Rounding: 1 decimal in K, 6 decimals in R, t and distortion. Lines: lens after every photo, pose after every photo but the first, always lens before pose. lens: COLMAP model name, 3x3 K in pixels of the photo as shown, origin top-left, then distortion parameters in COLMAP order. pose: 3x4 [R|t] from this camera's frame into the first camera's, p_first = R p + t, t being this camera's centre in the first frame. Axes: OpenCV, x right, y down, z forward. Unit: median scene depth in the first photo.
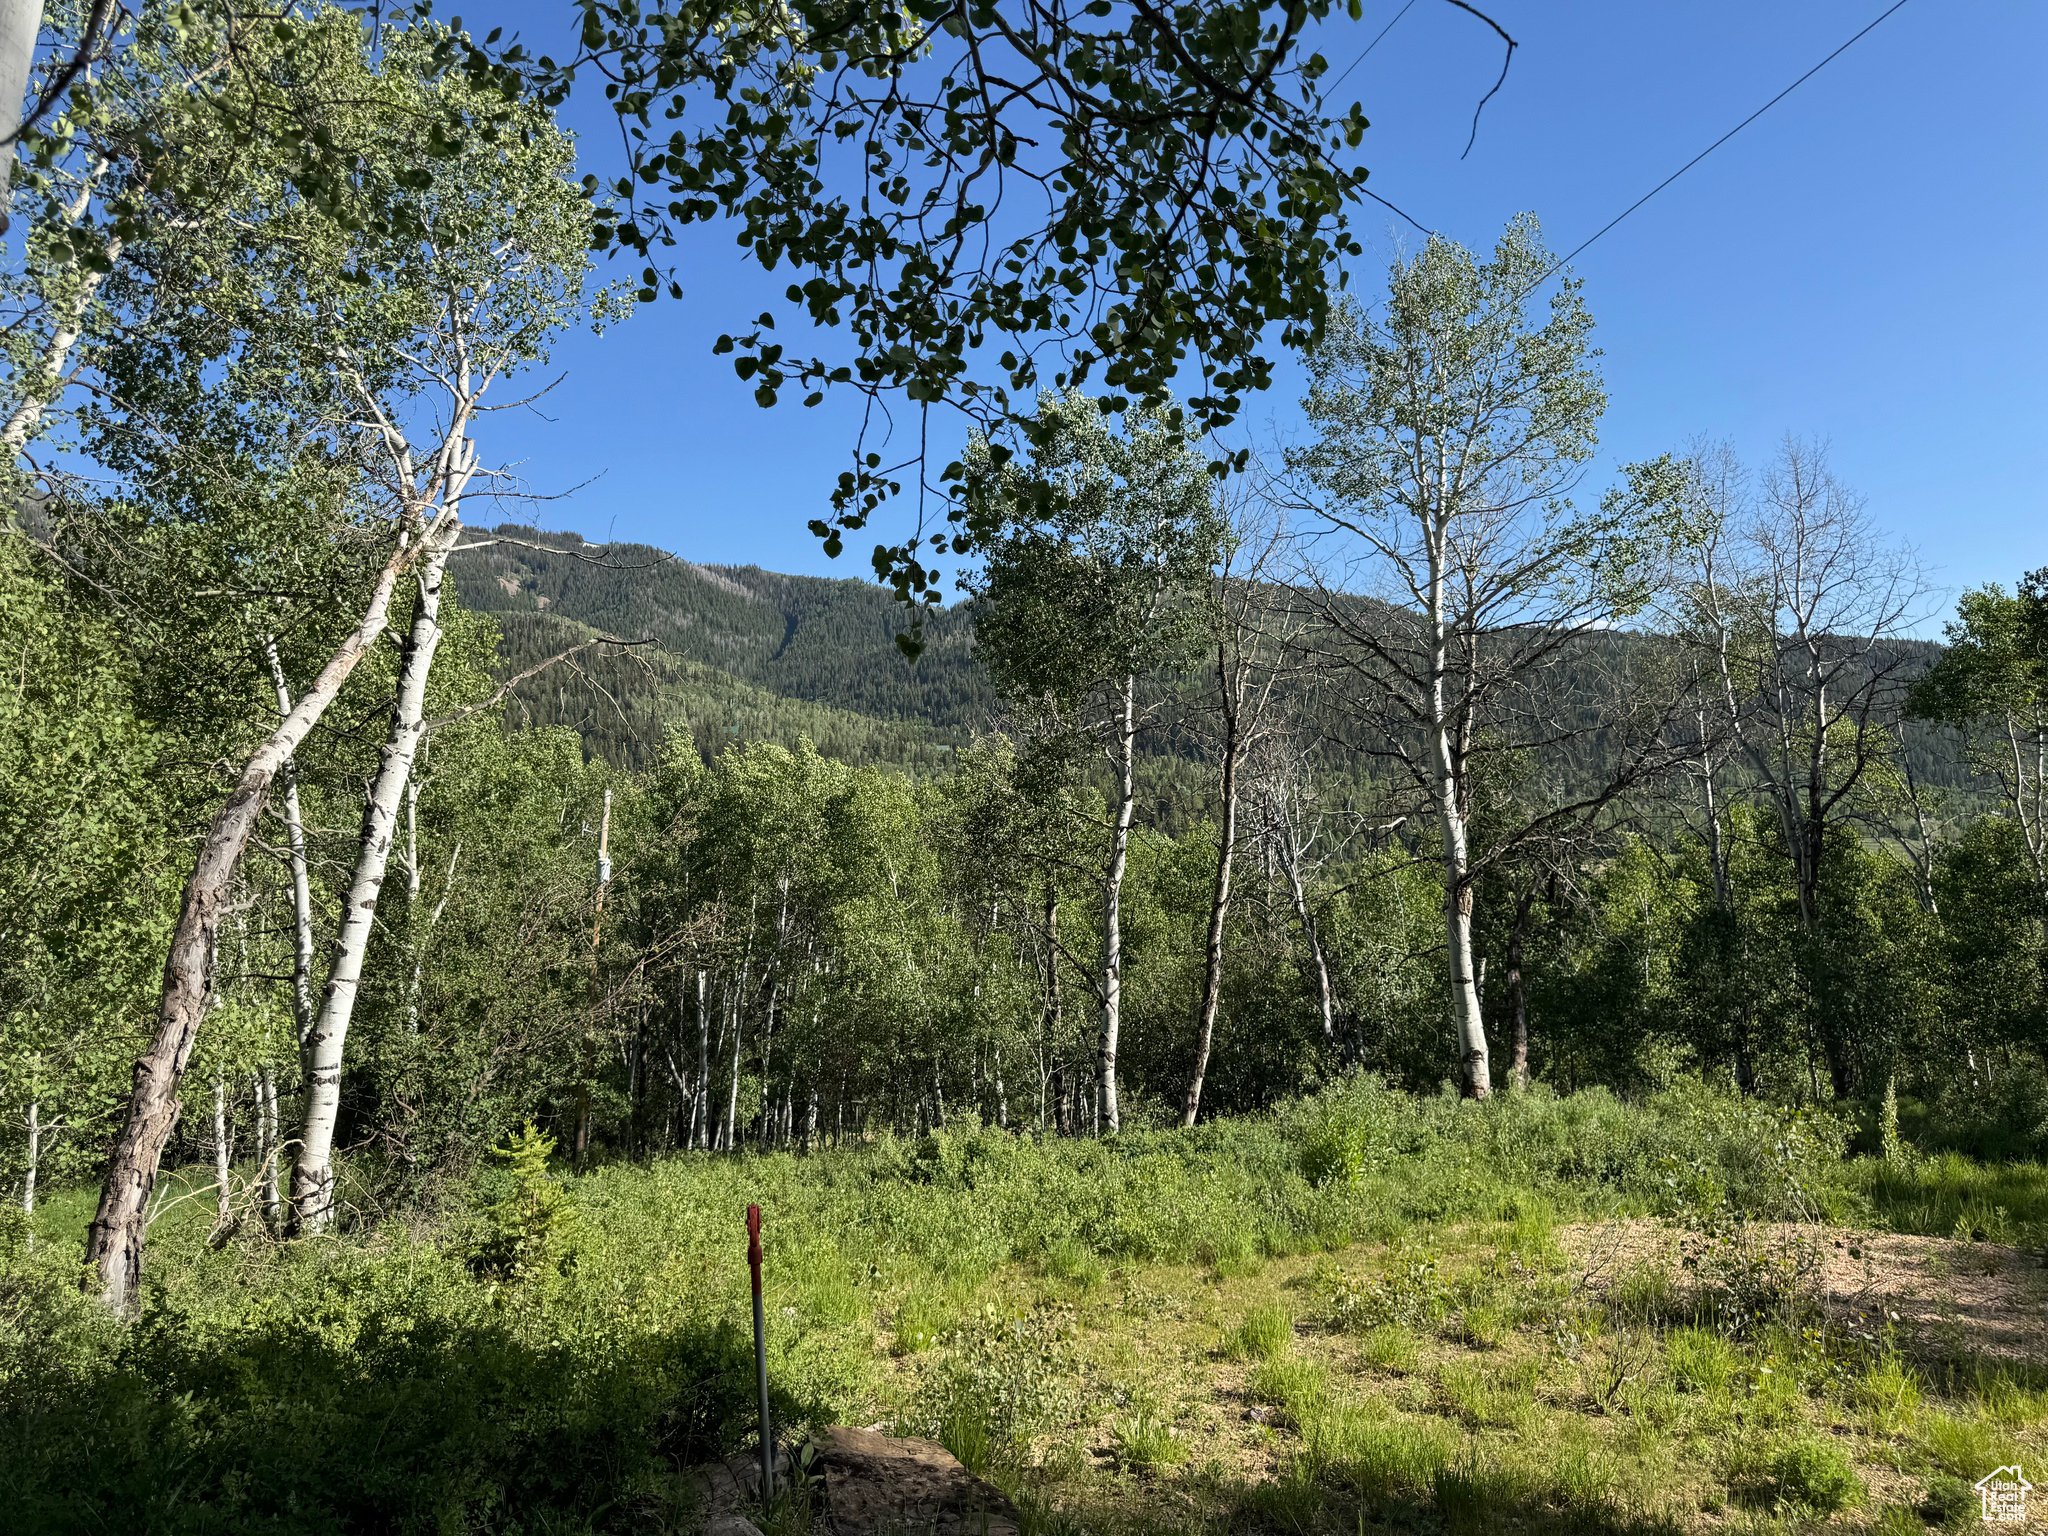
lens RADIAL K [[1432.0, 0, 1023.0], [0, 1432.0, 760.5], [0, 0, 1]] dist [0.078189, -0.097671]
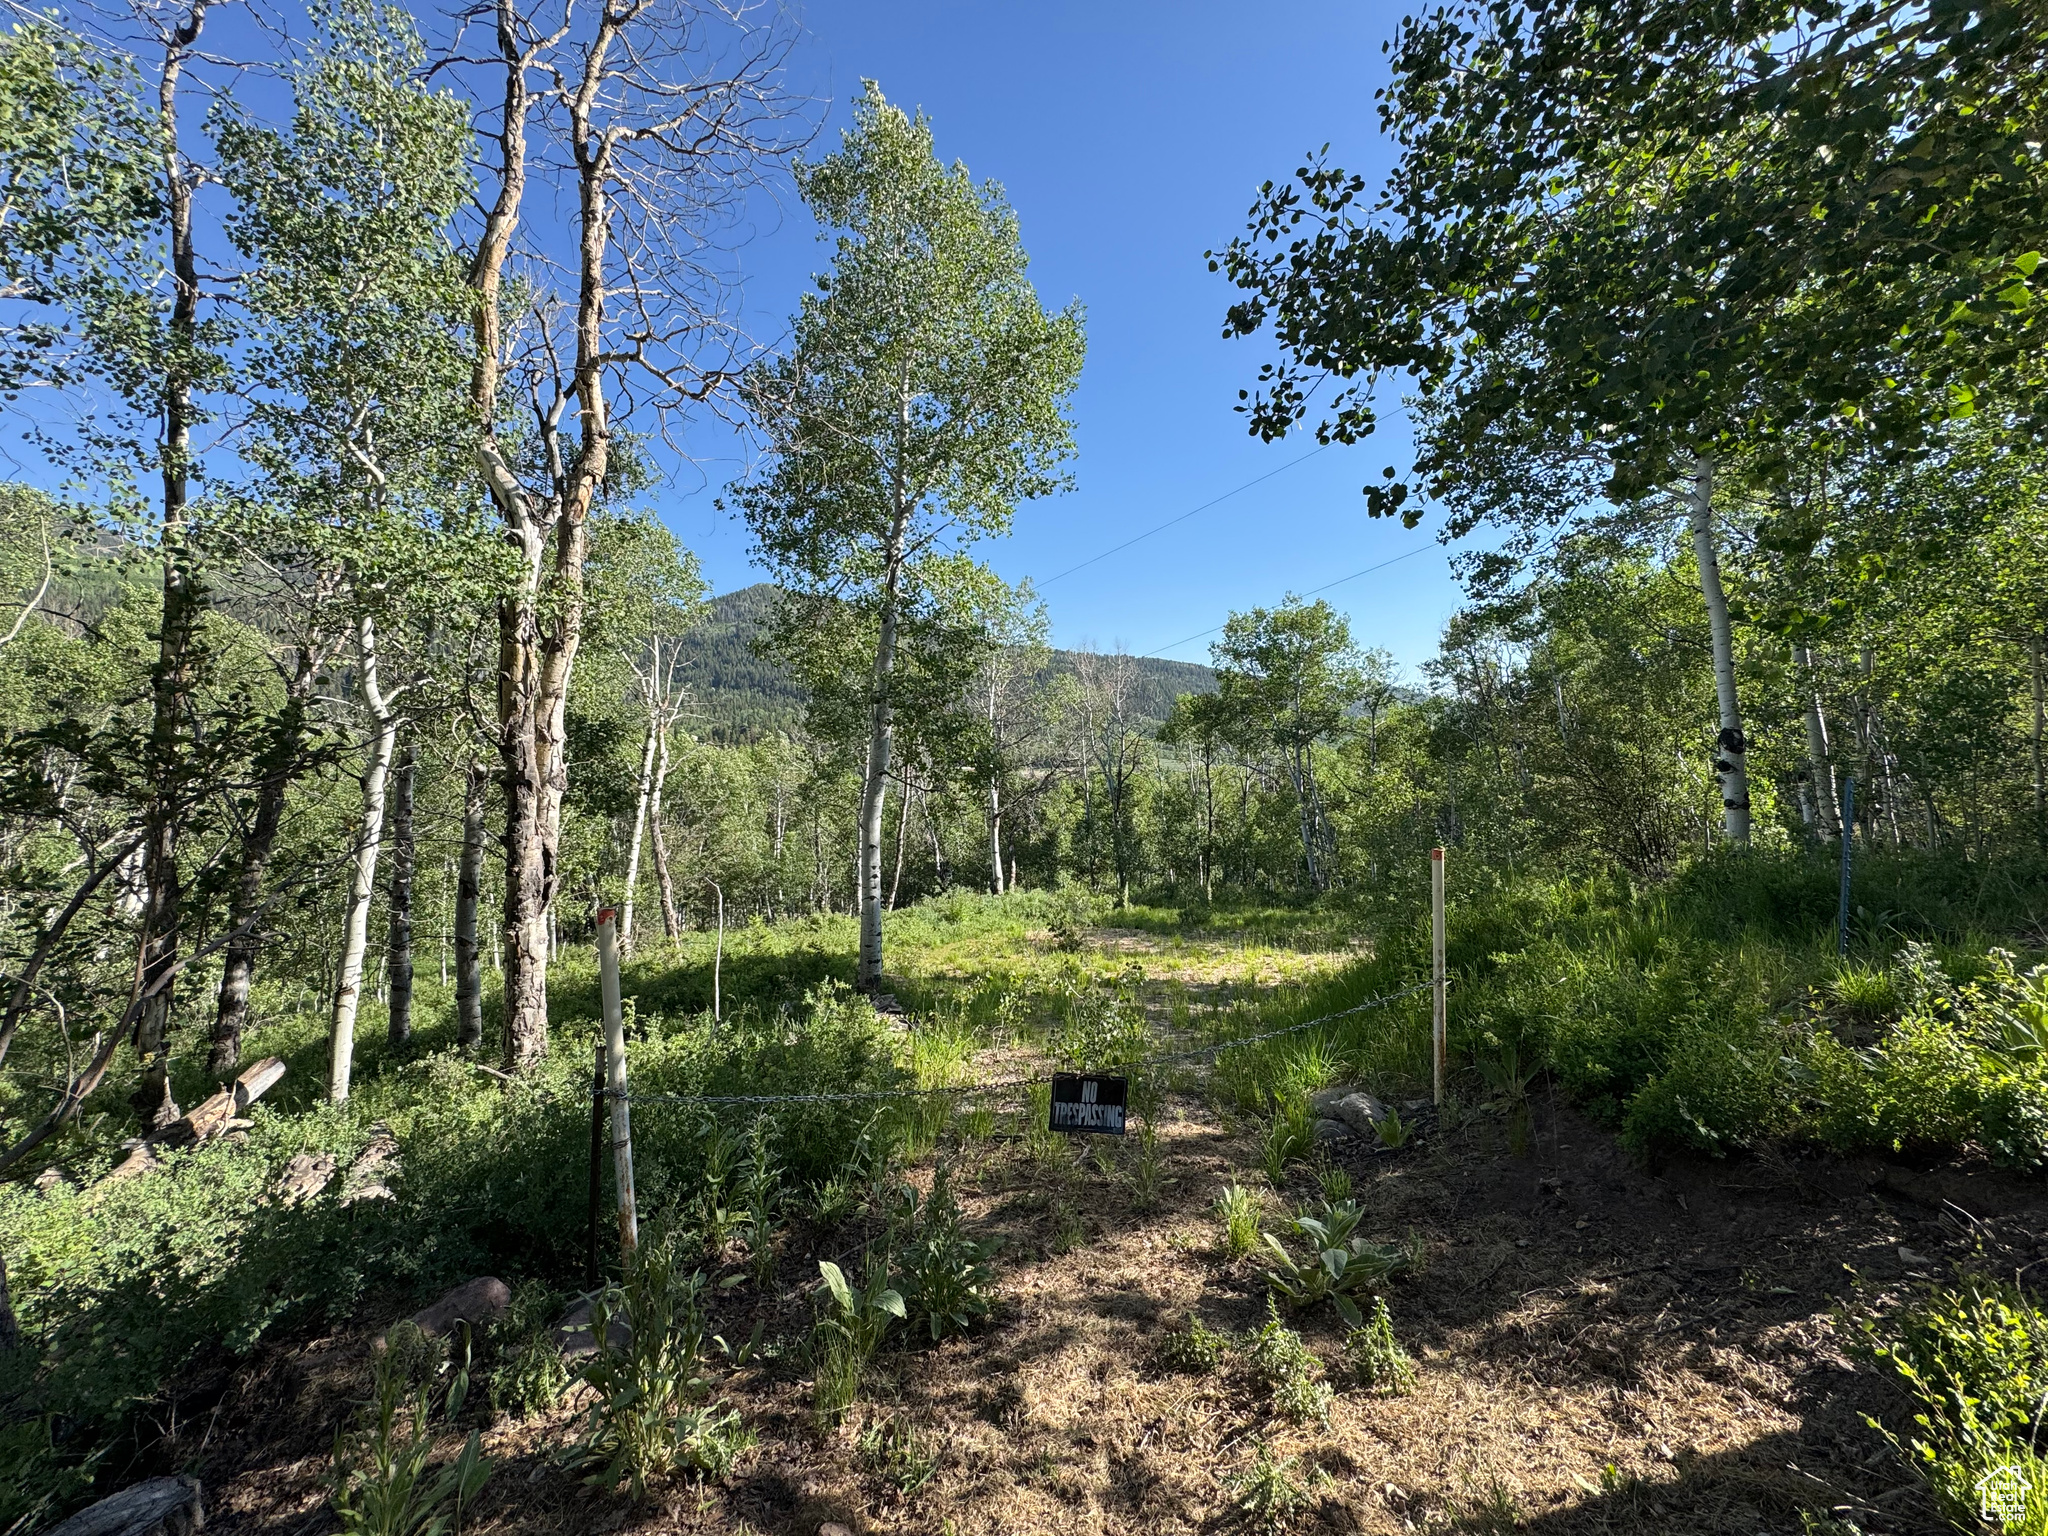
lens RADIAL K [[817.7, 0, 1039.2], [0, 817.7, 783.4], [0, 0, 1]] dist [0.007616, -0.003350]
pose [[0.935490, 0.006540, 0.353294, -0.187492], [-0.038751, 0.995697, 0.084175, -0.125172], [-0.351223, -0.092436, 0.931718, -0.521101]]
